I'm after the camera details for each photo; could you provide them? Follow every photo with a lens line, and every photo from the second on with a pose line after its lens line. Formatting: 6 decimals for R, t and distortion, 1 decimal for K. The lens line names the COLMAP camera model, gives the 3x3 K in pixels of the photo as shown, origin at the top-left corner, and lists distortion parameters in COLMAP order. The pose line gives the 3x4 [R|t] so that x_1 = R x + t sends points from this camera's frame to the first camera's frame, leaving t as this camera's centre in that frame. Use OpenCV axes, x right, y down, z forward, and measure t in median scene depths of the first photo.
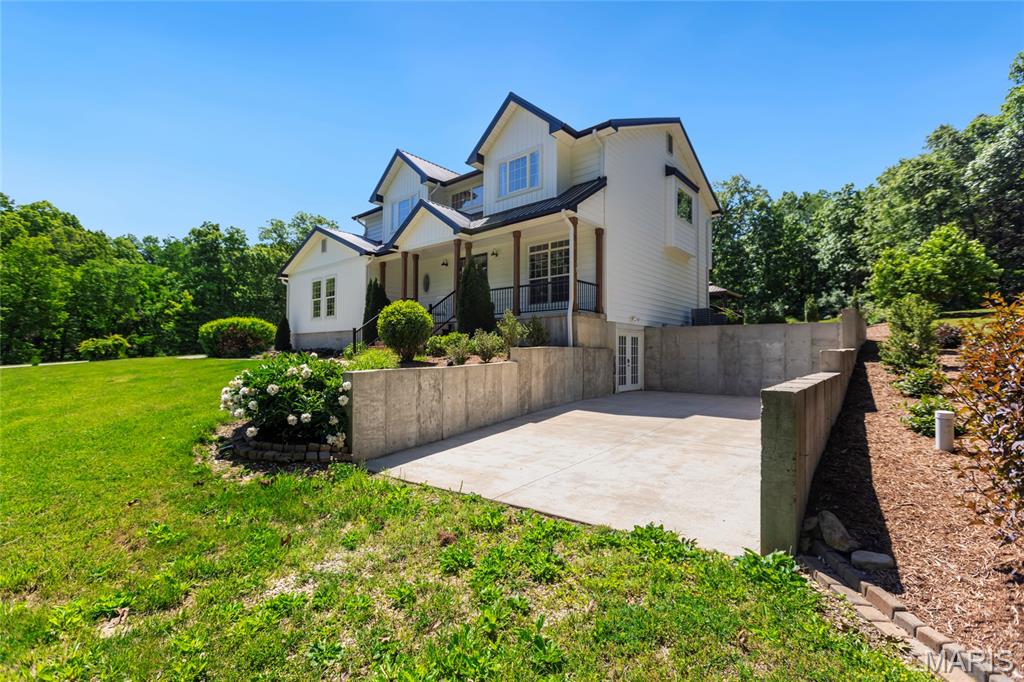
lens RADIAL K [[449.8, 0, 512.0], [0, 449.8, 341.0], [0, 0, 1]] dist [-0.000220, 0.000005]
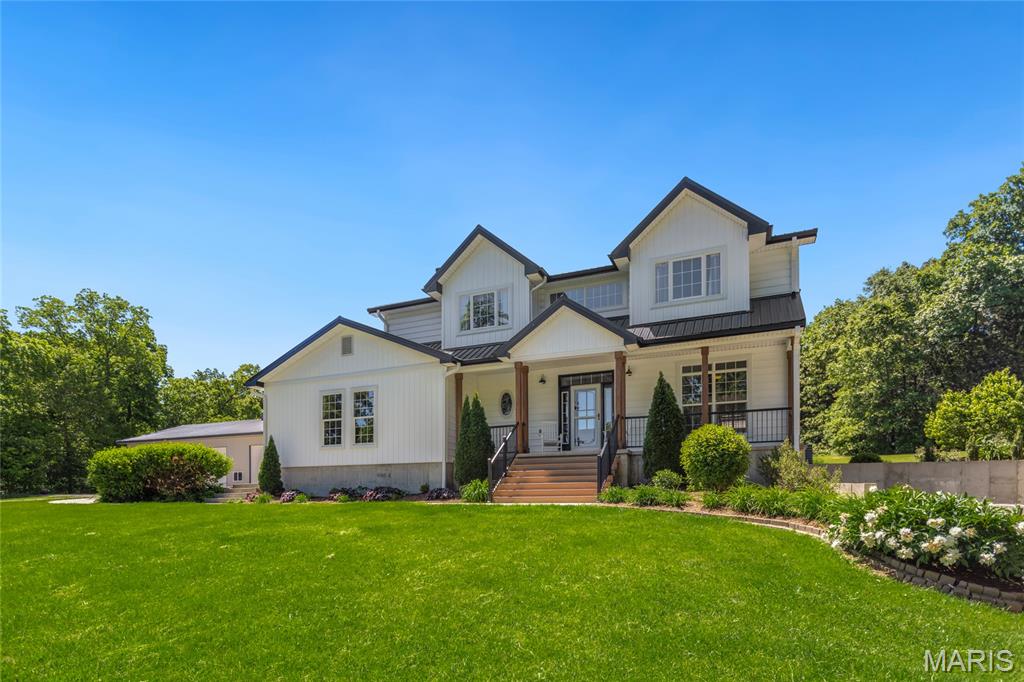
lens RADIAL K [[547.6, 0, 495.1], [0, 547.6, 495.4], [0, 0, 1]] dist [0.003991, 0.000933]
pose [[0.957972, -0.002205, 0.286854, -0.545730], [-0.004291, 0.999748, 0.022016, 0.010238], [-0.286830, -0.022321, 0.957721, 0.104630]]
